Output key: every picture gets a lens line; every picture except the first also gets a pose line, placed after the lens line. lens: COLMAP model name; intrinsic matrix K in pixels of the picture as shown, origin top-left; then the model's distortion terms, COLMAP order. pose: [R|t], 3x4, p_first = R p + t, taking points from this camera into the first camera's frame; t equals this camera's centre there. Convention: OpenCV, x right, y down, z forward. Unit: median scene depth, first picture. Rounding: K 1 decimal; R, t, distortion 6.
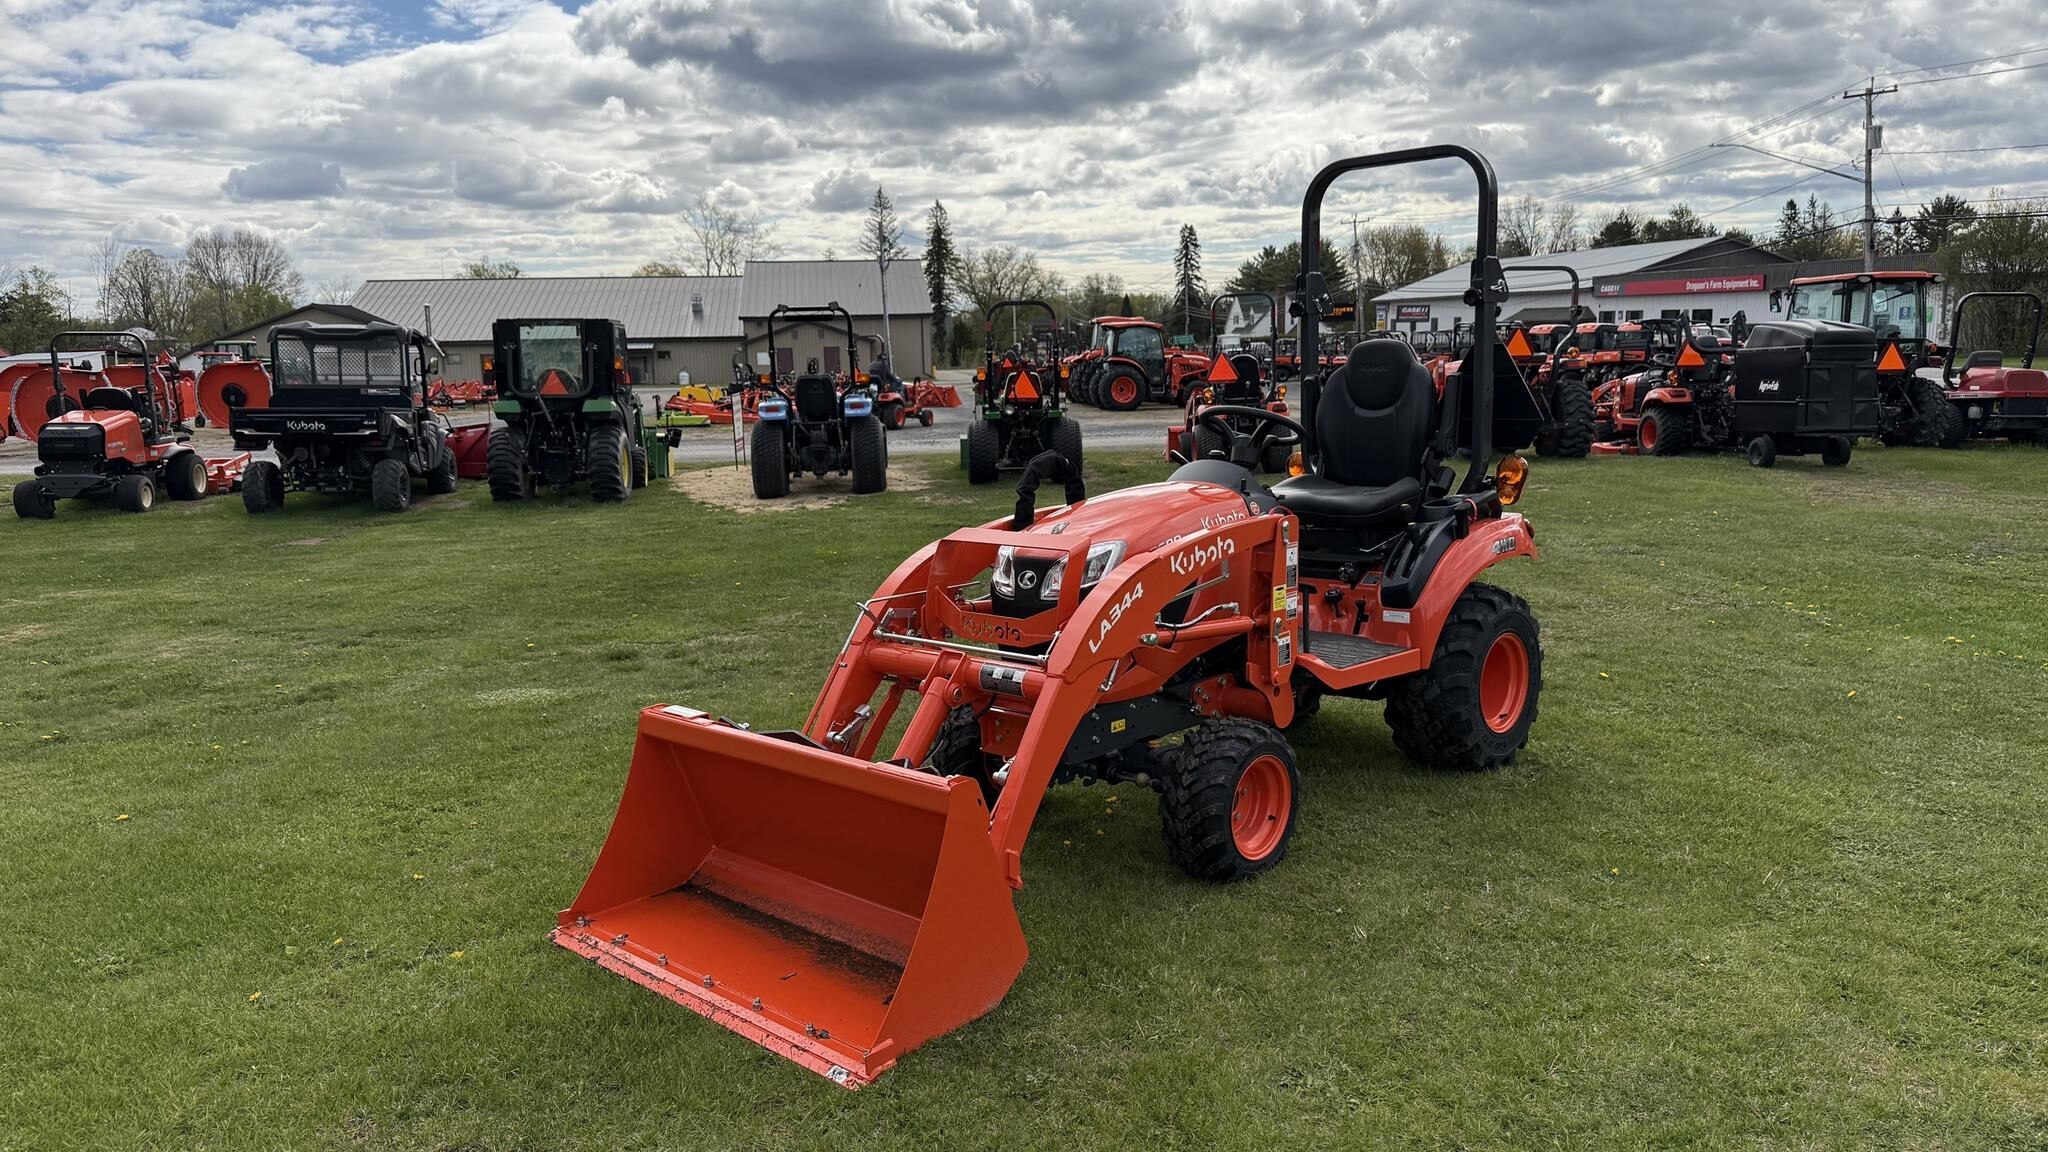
lens RADIAL K [[1492.8, 0, 1015.8], [0, 1492.8, 622.7], [0, 0, 1]] dist [-0.090778, 0.047503]
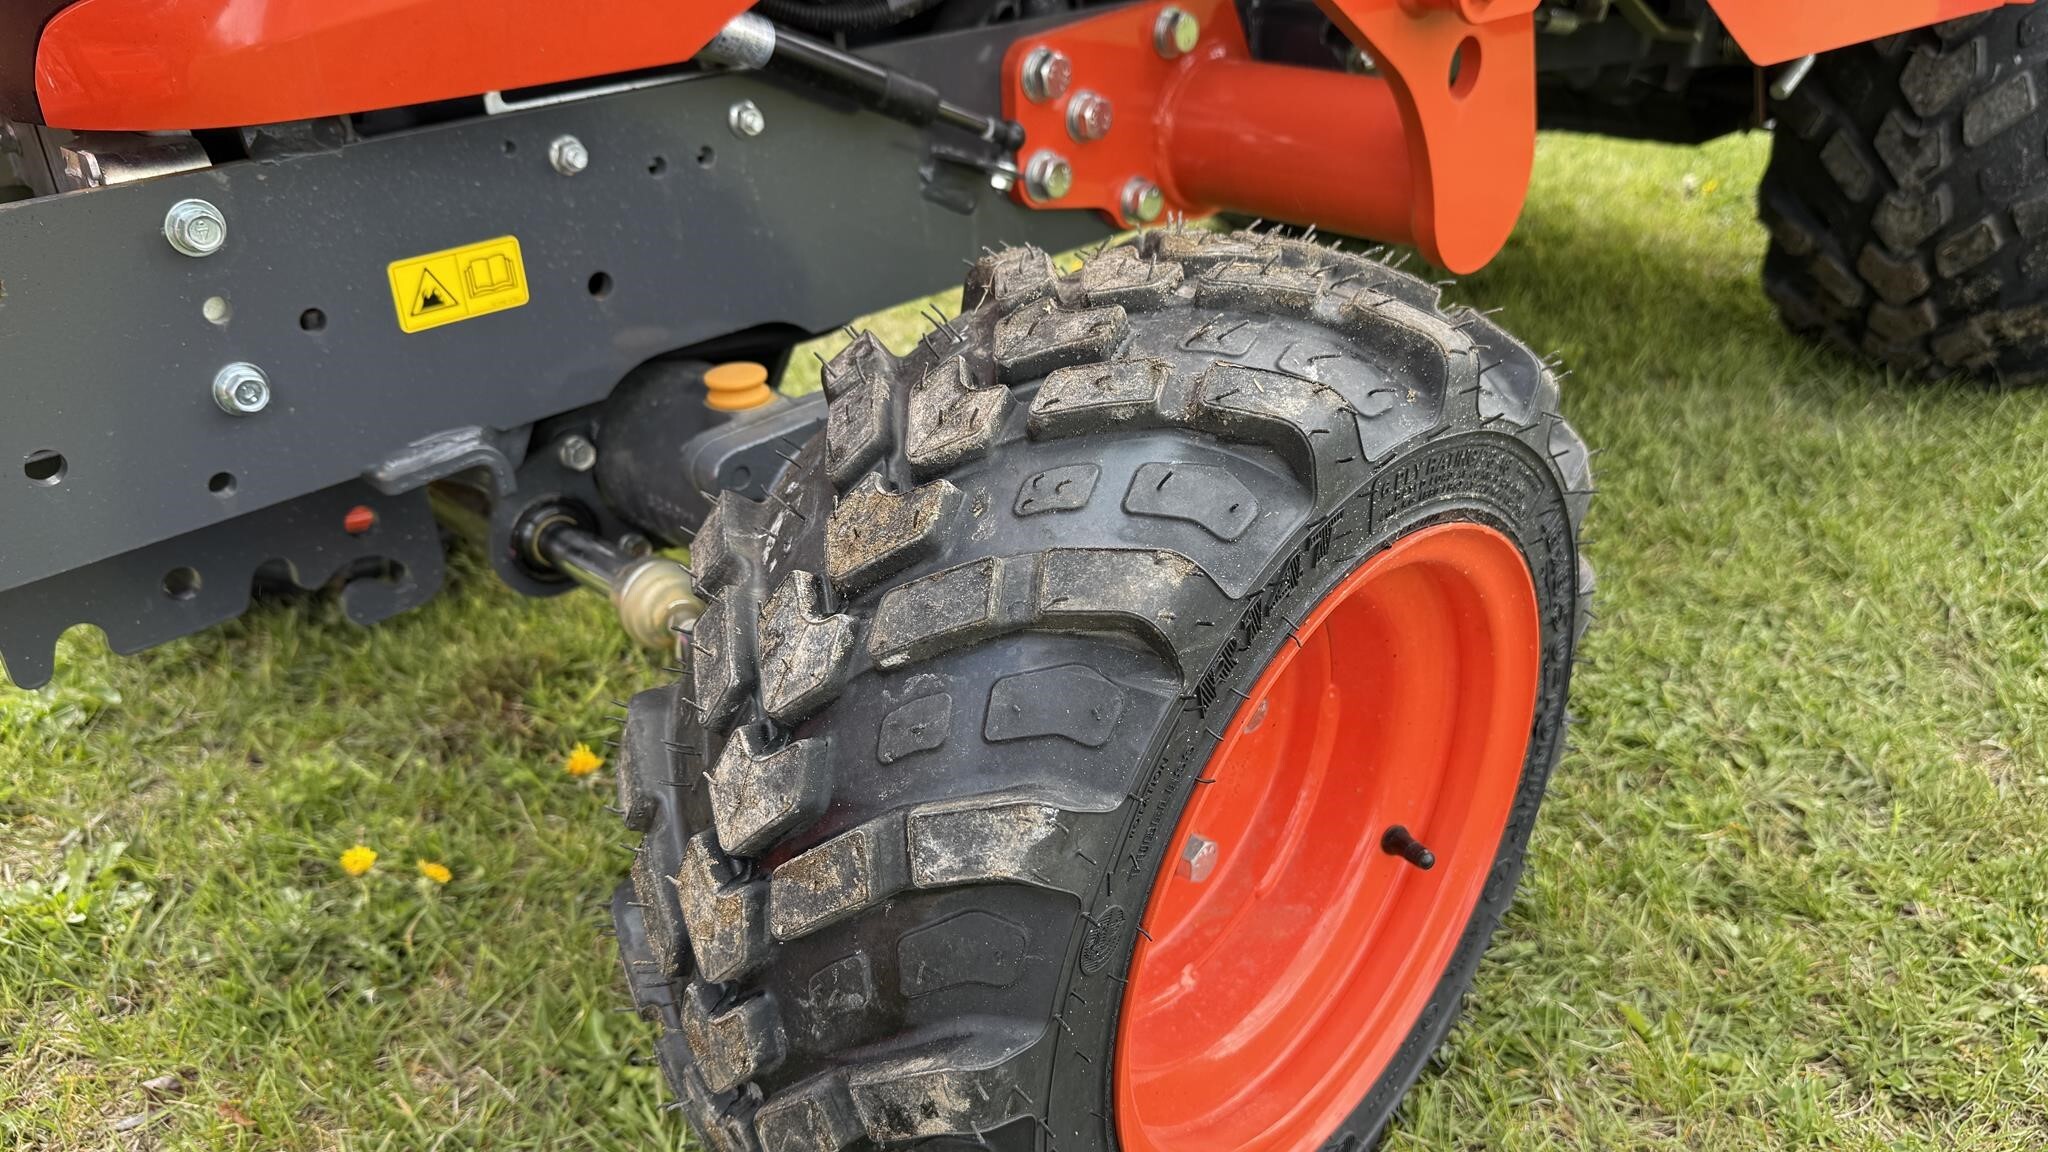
lens RADIAL K [[1445.3, 0, 1019.8], [0, 1445.3, 585.5], [0, 0, 1]] dist [0.011678, -0.042733]
pose [[0.999816, -0.002722, -0.018988, 0.126021], [0.008721, 0.946170, 0.323553, 0.048732], [0.017085, -0.323659, 0.946020, 0.819152]]
